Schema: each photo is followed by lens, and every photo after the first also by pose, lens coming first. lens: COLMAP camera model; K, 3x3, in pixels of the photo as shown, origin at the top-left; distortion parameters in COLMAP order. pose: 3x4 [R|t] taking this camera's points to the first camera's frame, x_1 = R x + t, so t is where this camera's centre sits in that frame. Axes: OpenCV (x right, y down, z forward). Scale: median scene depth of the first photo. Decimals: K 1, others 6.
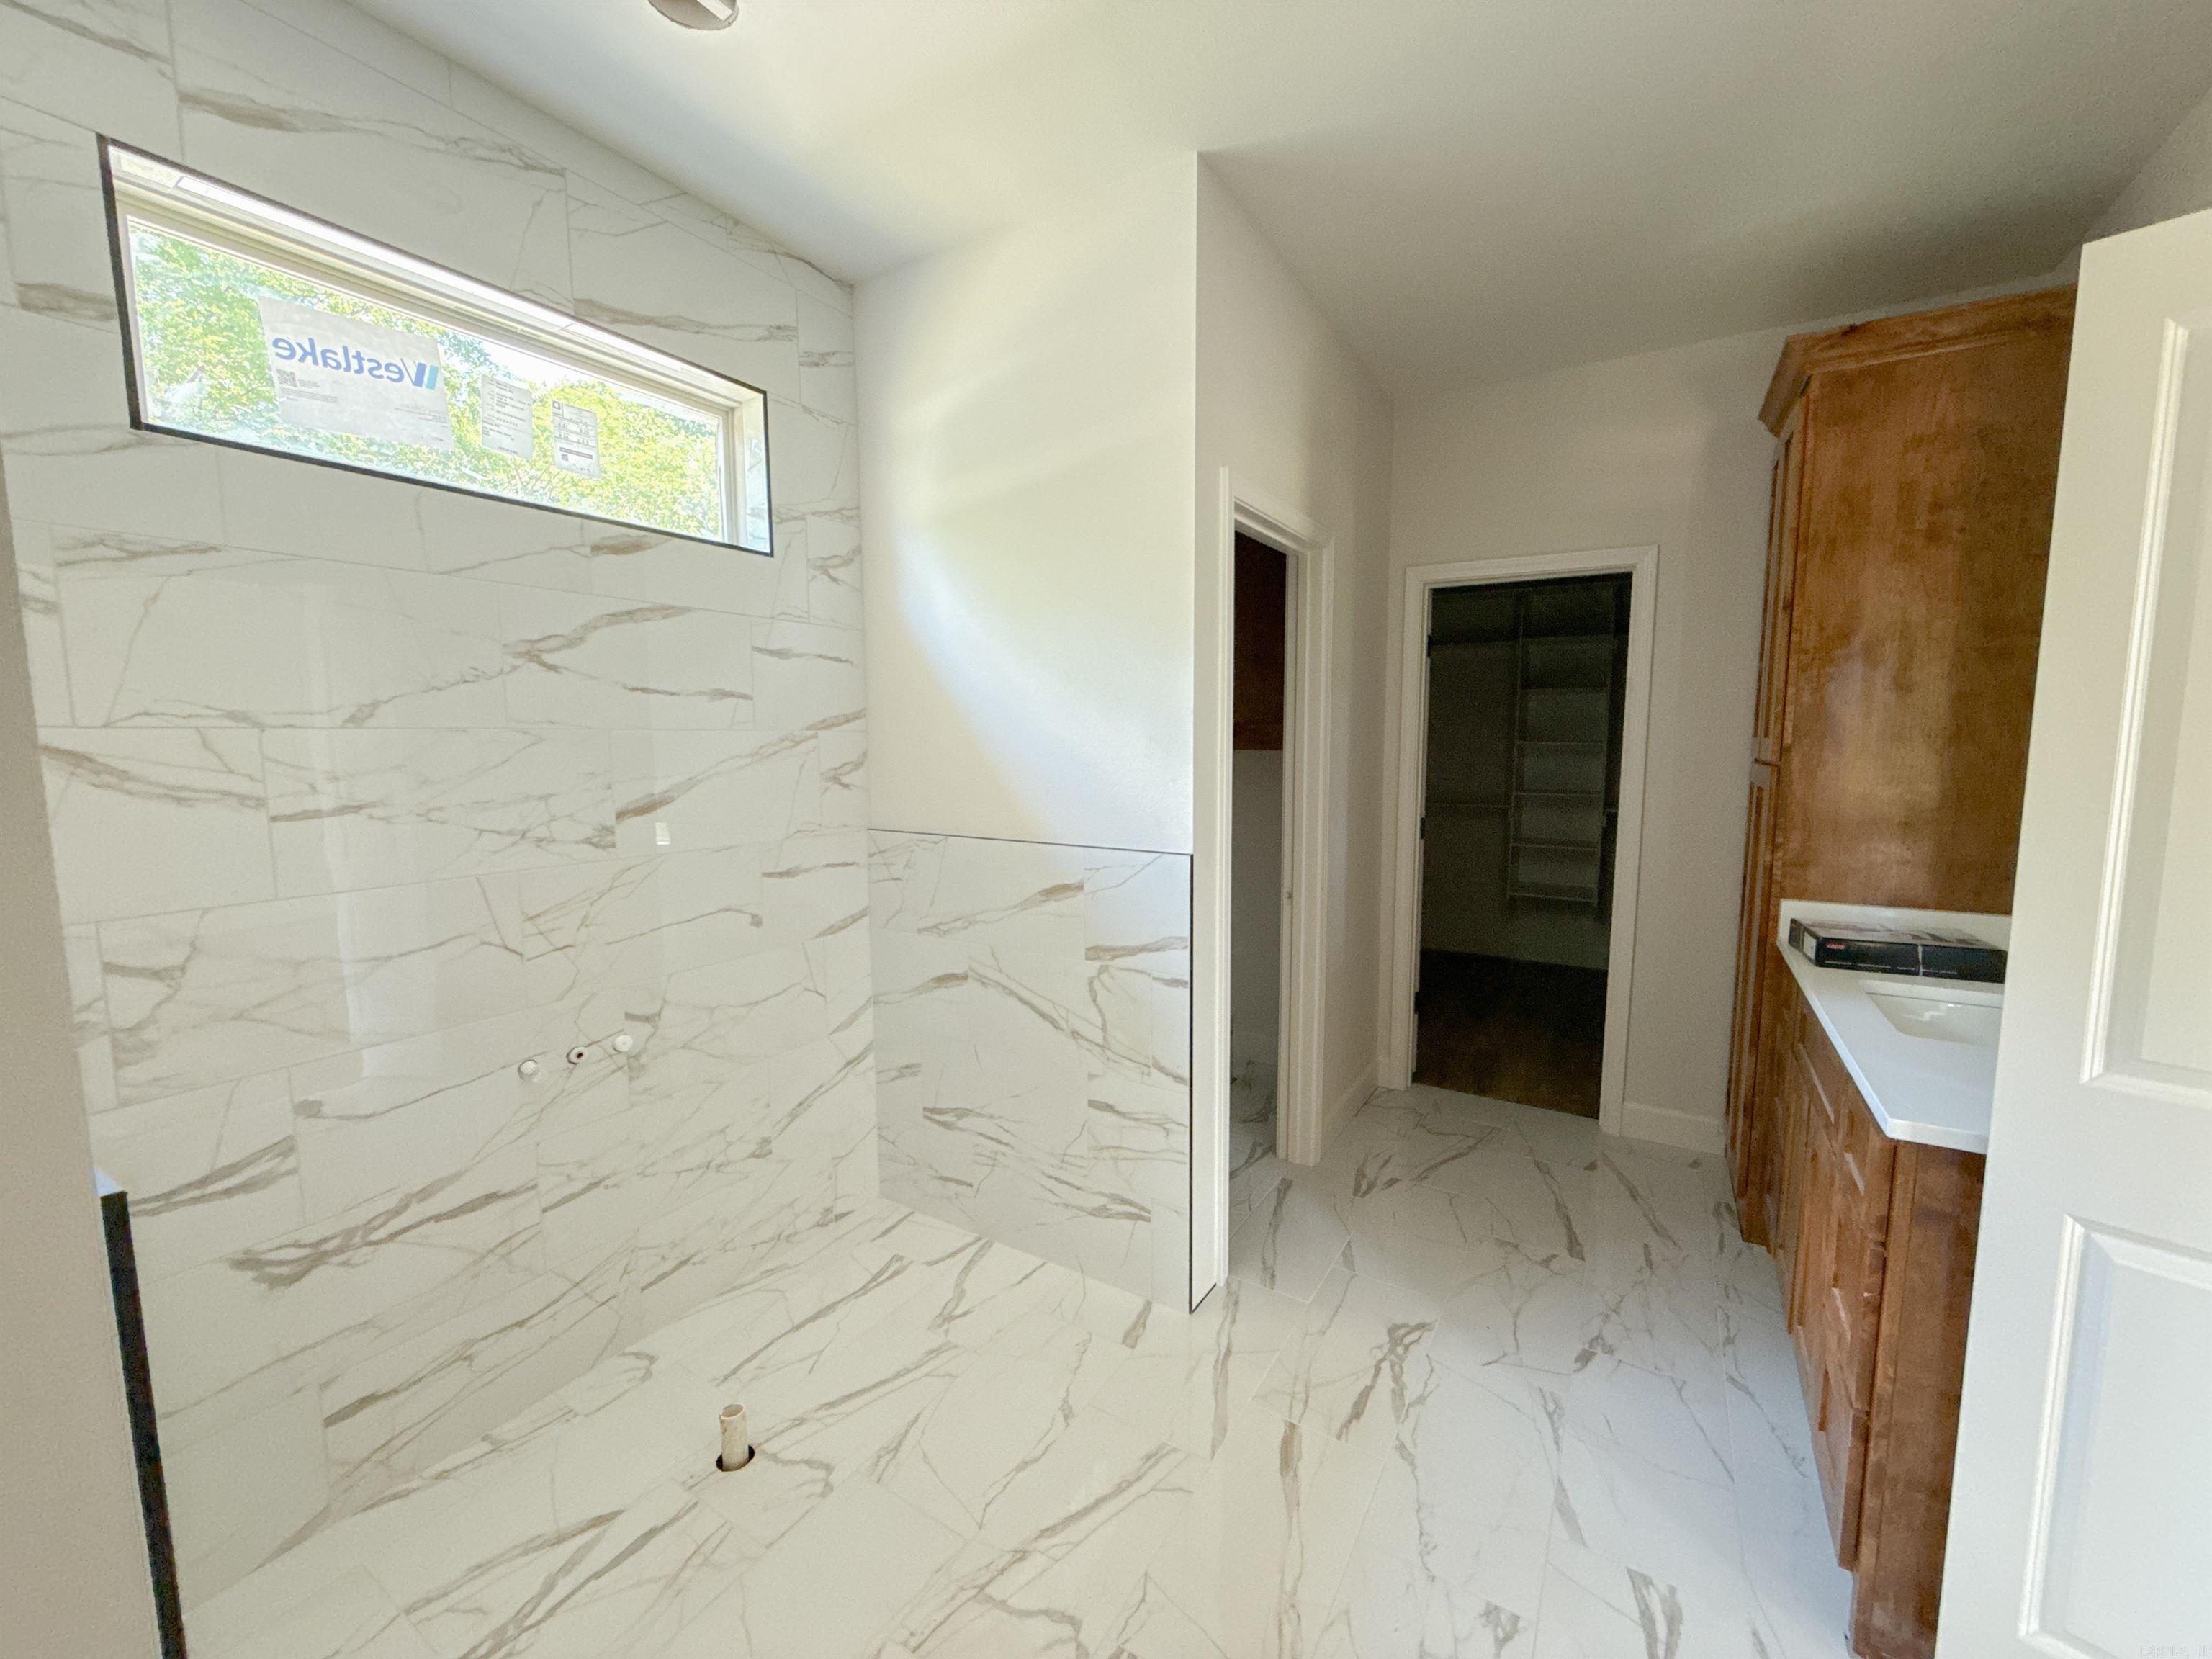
lens RADIAL K [[883.6, 0, 1103.3], [0, 883.6, 827.5], [0, 0, 1]] dist [0.000674, -0.000326]
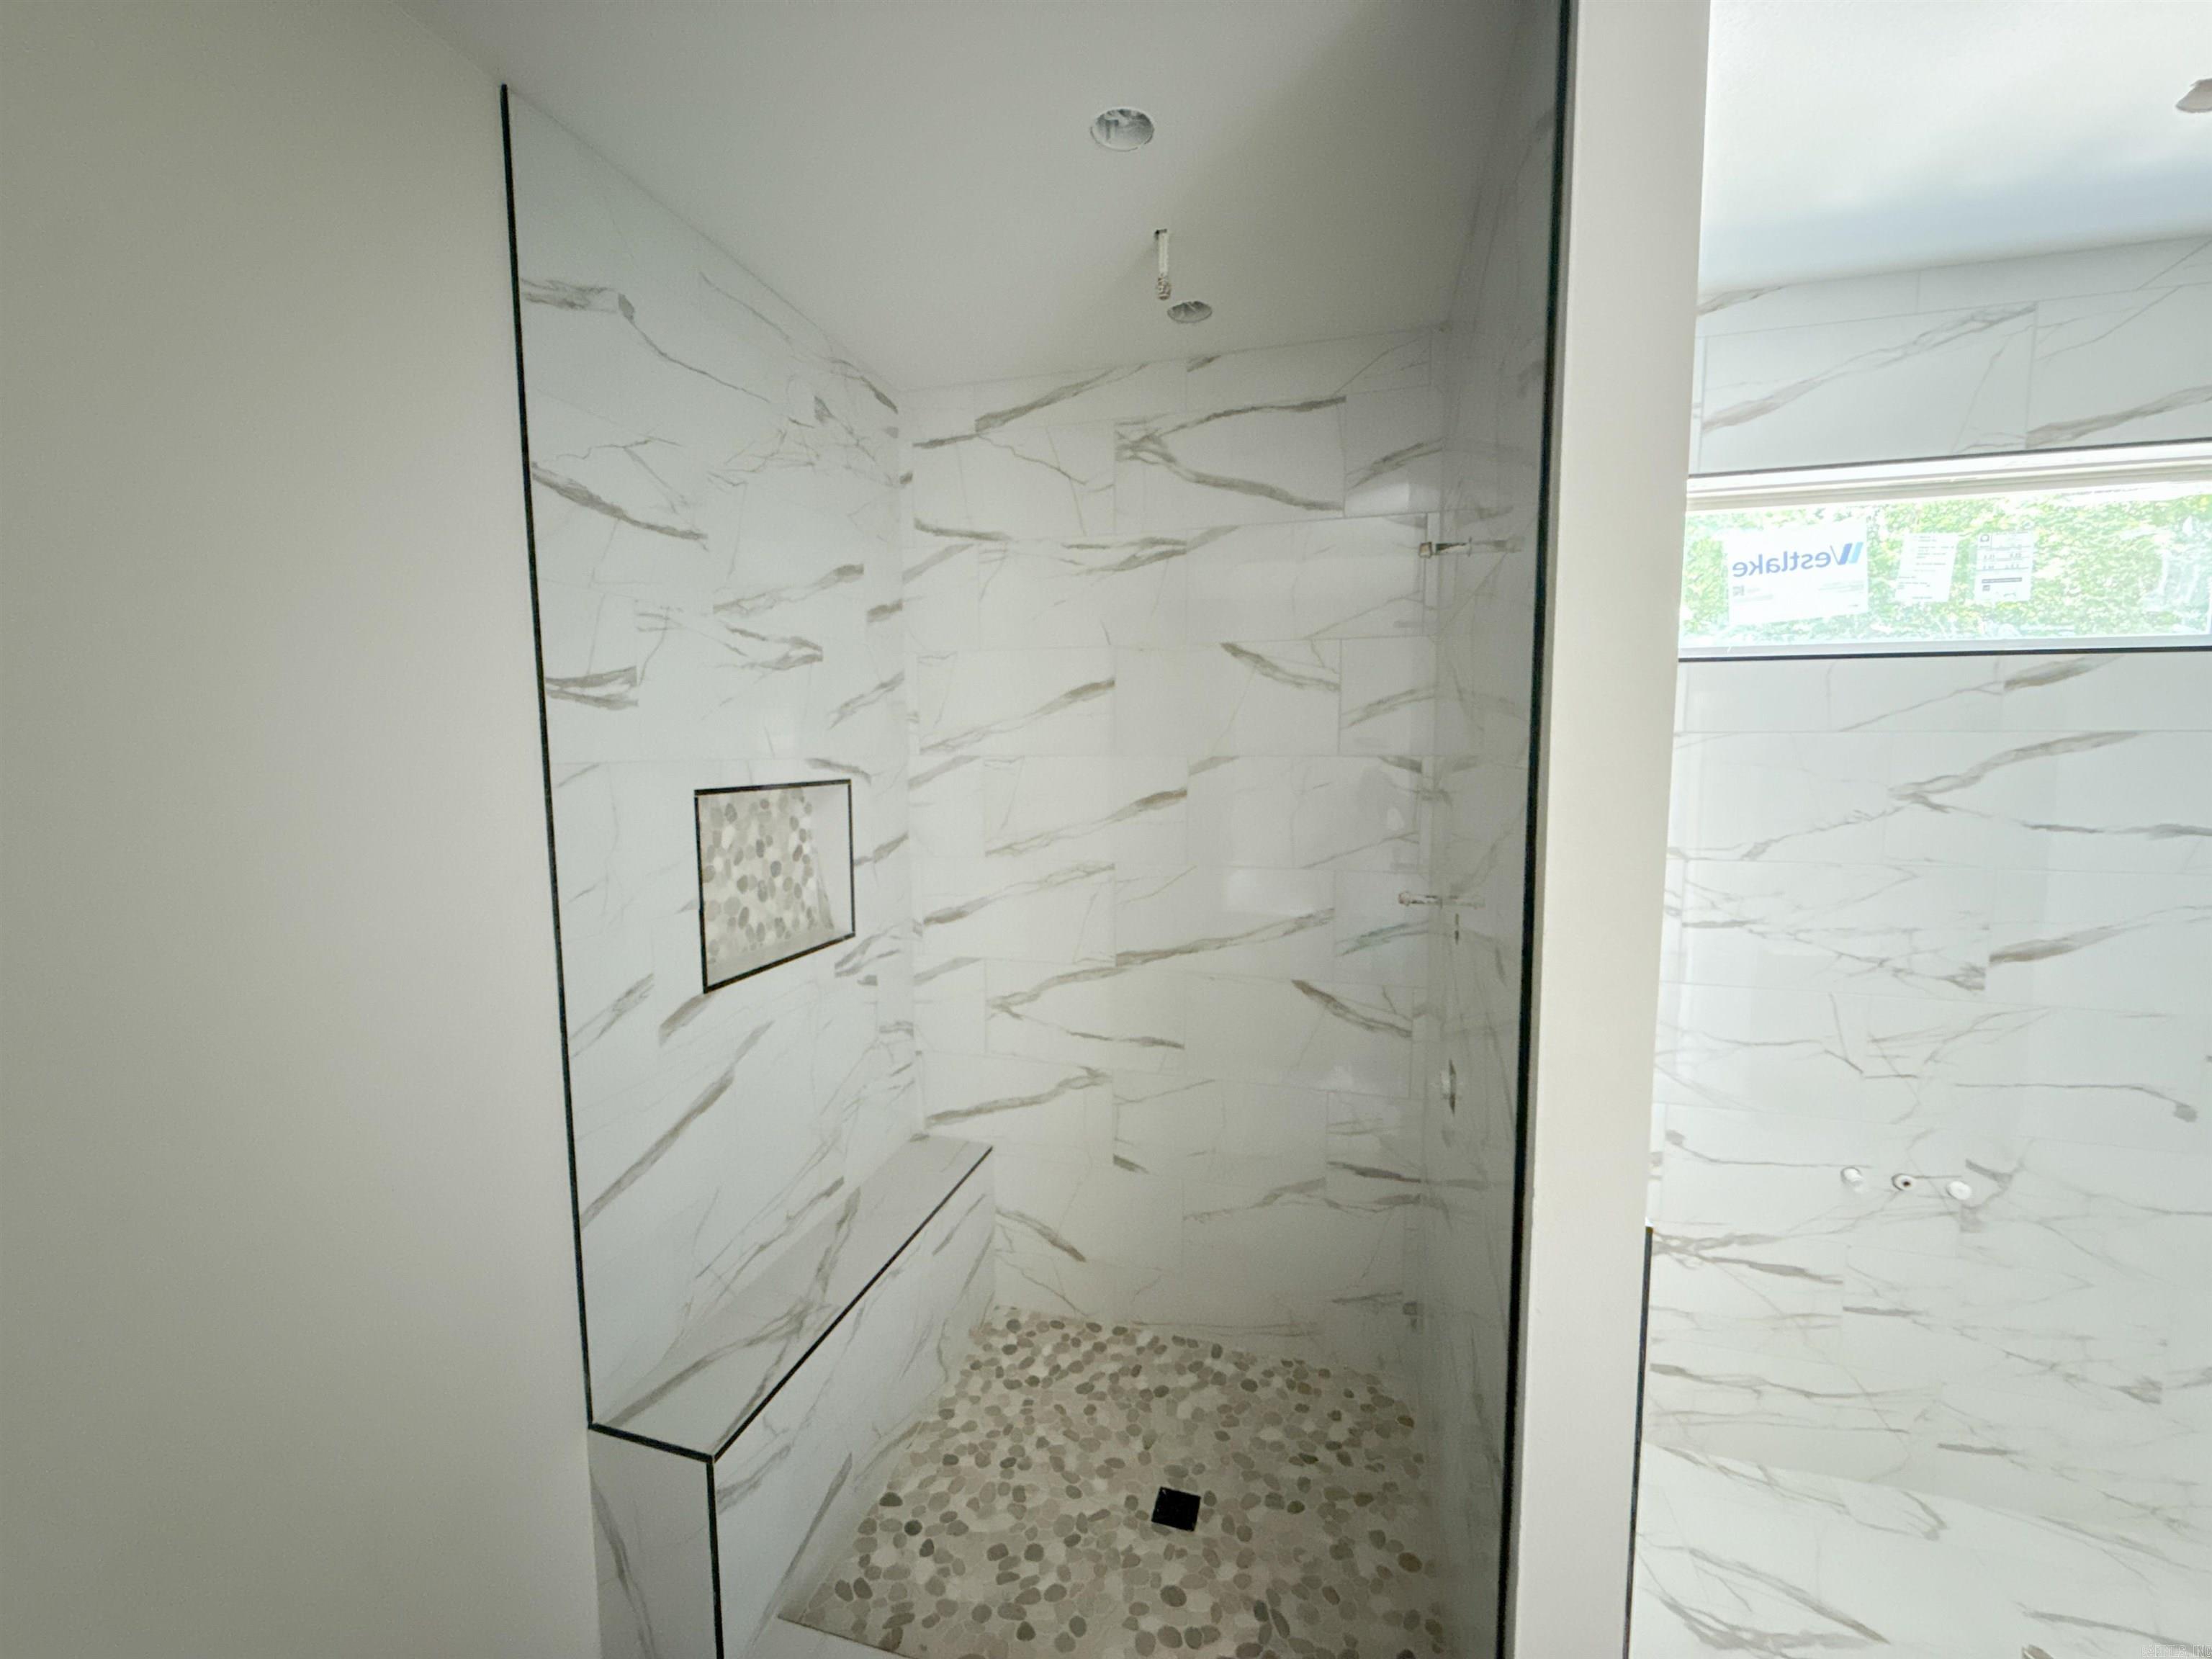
lens RADIAL K [[876.4, 0, 1108.7], [0, 876.4, 834.3], [0, 0, 1]] dist [-0.000264, 0.000359]
pose [[0.285257, 0.092684, -0.953959, 0.072951], [-0.101303, 0.992654, 0.066152, -0.118056], [0.953082, 0.077768, 0.292551, -0.207792]]
